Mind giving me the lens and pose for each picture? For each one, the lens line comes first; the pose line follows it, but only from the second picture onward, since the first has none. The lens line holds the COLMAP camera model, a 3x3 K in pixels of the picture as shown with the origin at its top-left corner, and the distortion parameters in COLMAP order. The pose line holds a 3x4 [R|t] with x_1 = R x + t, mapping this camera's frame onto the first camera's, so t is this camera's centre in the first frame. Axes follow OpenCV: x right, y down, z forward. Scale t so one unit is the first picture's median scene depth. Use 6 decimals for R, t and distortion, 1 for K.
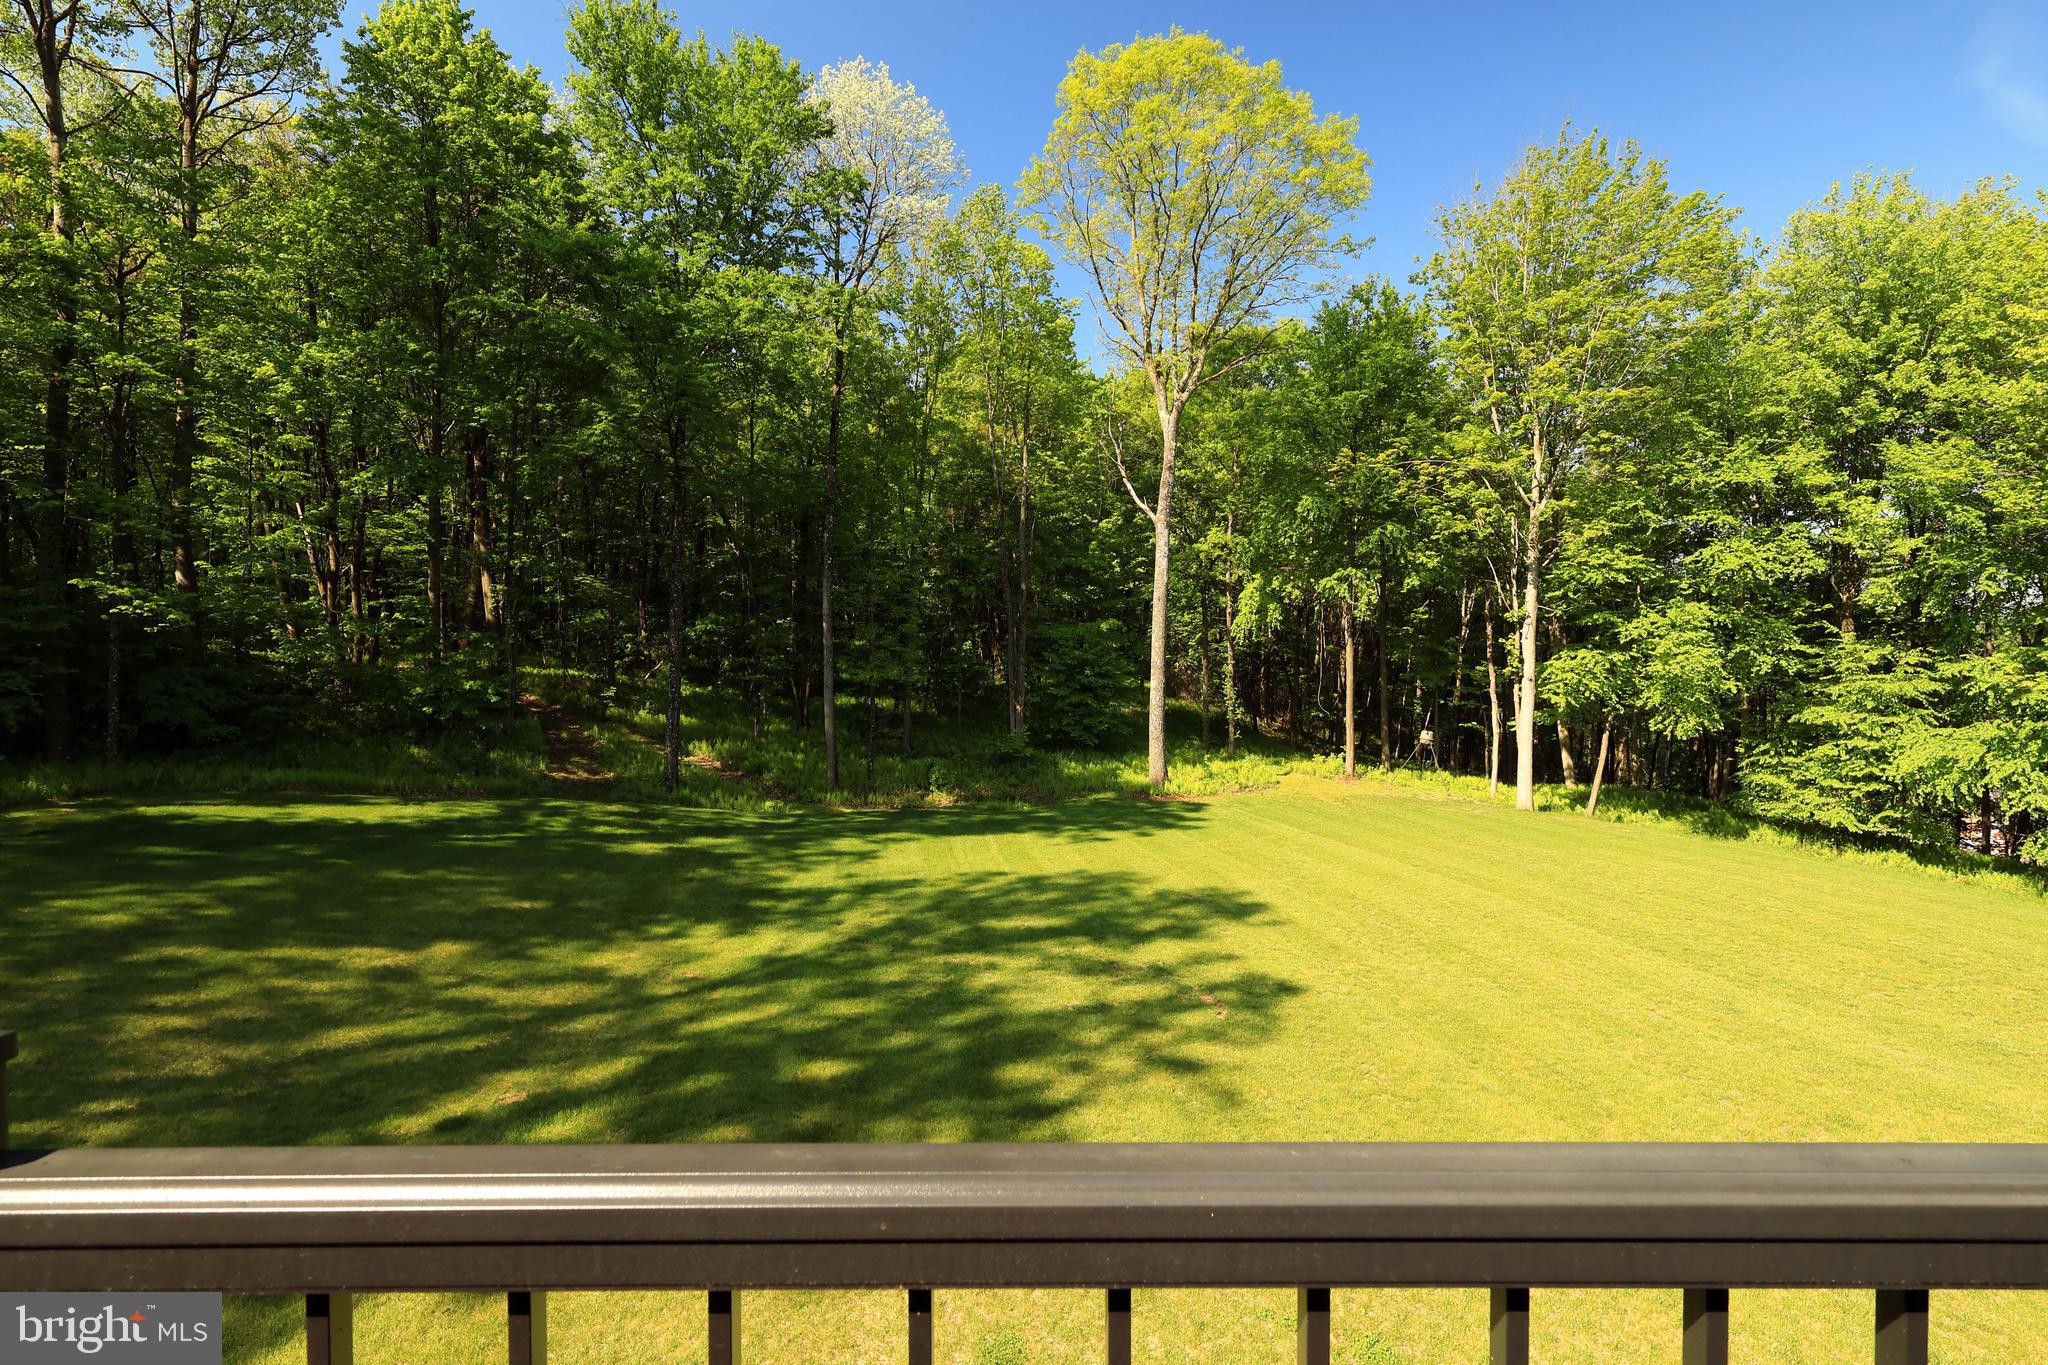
lens RADIAL K [[953.4, 0, 1022.3], [0, 953.4, 686.4], [0, 0, 1]] dist [-0.000327, -0.000209]
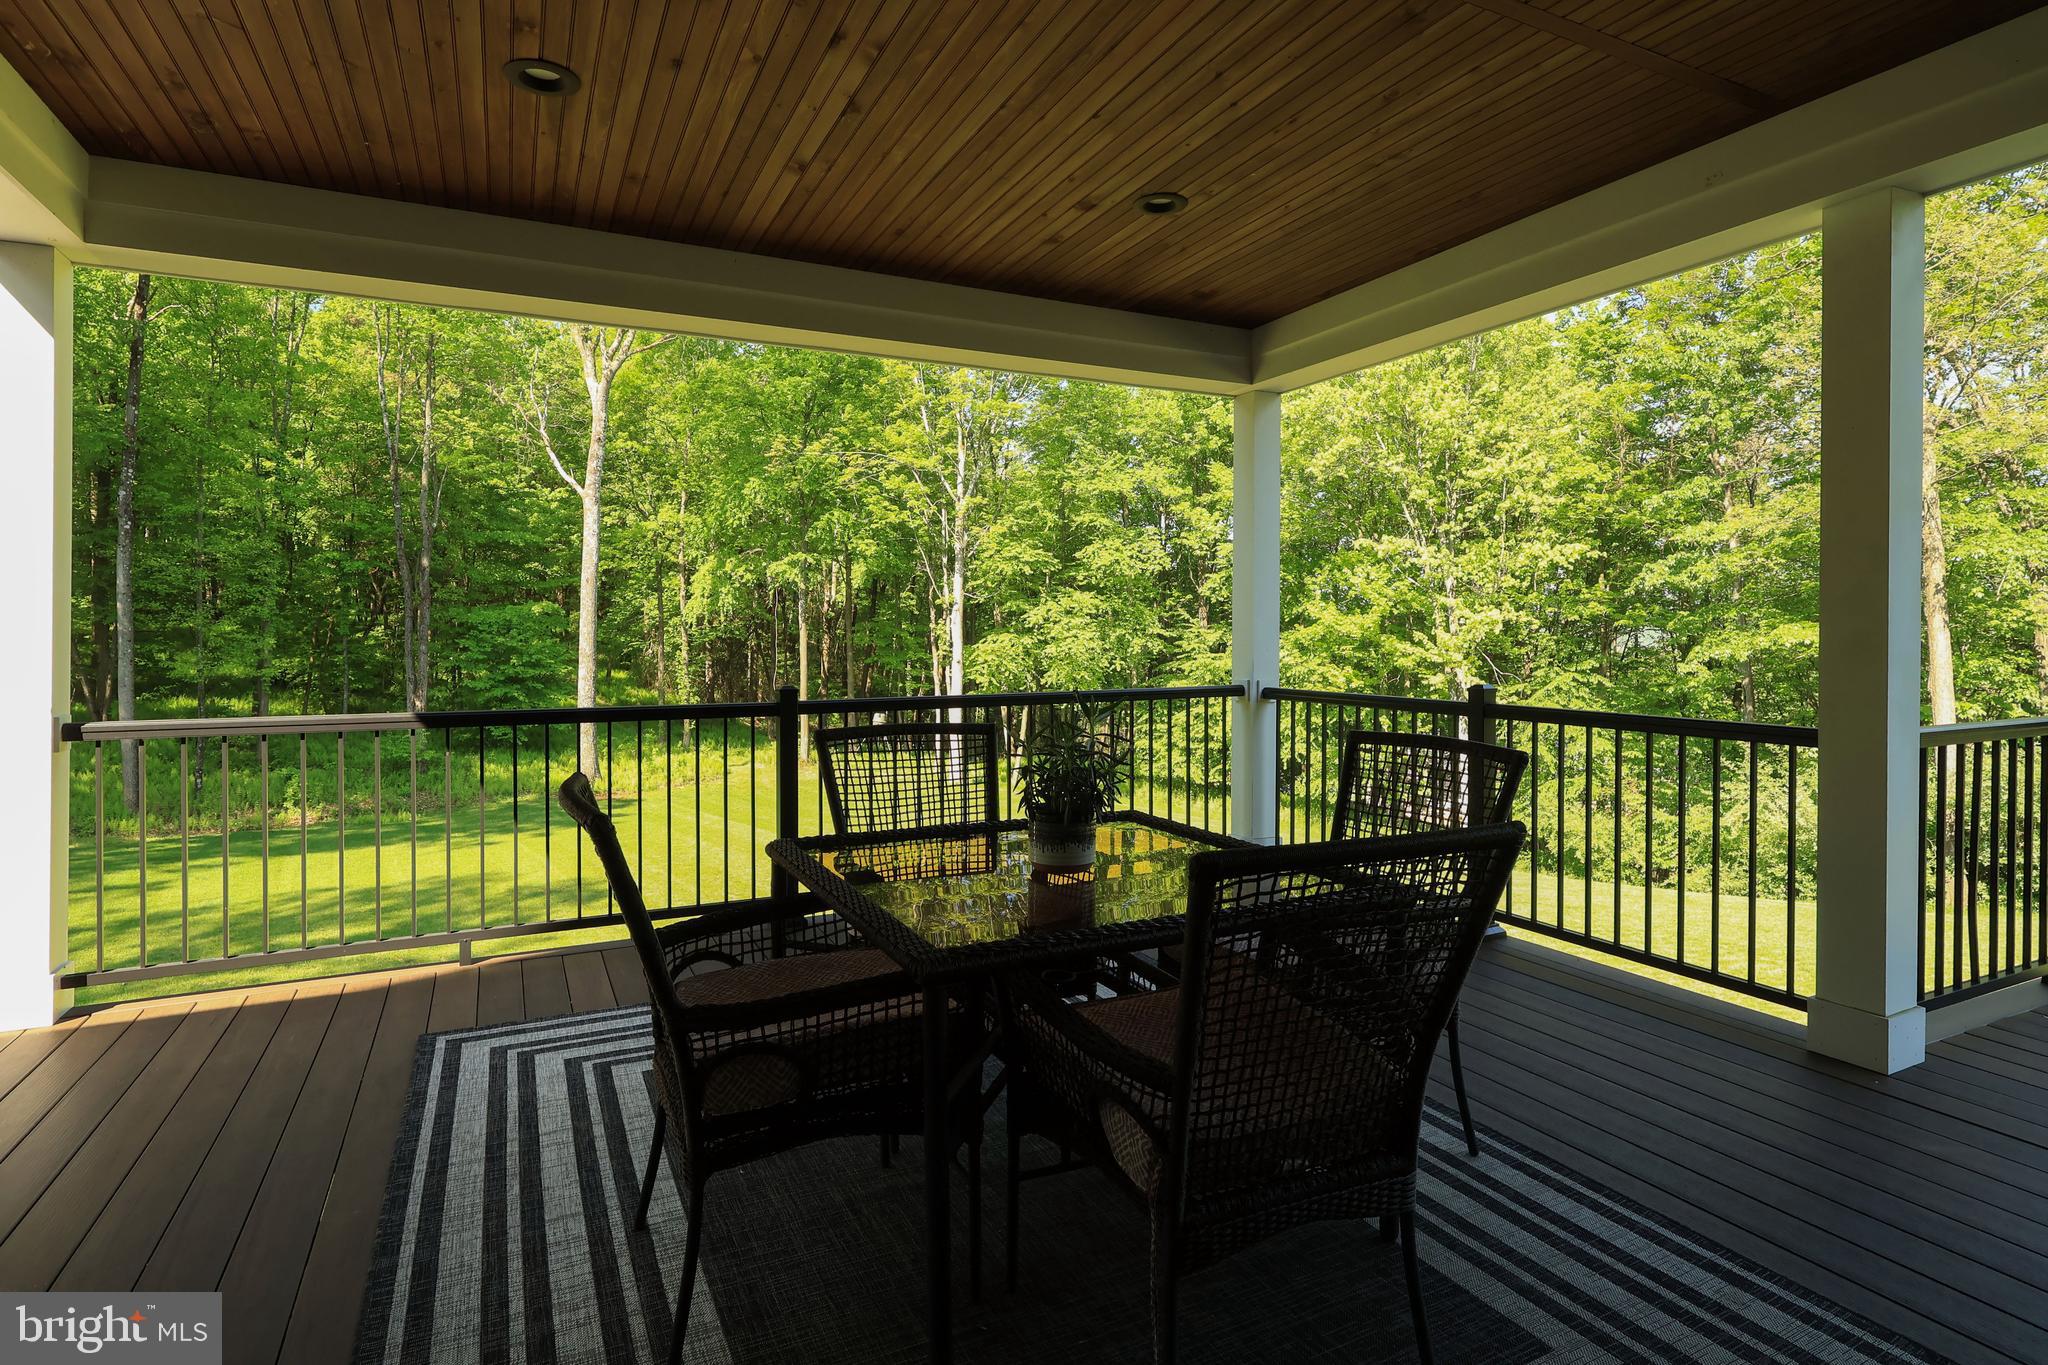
lens RADIAL K [[1060.0, 0, 1031.6], [0, 1060.0, 644.2], [0, 0, 1]] dist [-0.000668, -0.000117]
pose [[0.899078, -0.008125, 0.437713, 0.084755], [0.021104, 0.999470, -0.024796, 0.004586], [-0.437280, 0.031531, 0.898773, -0.112092]]
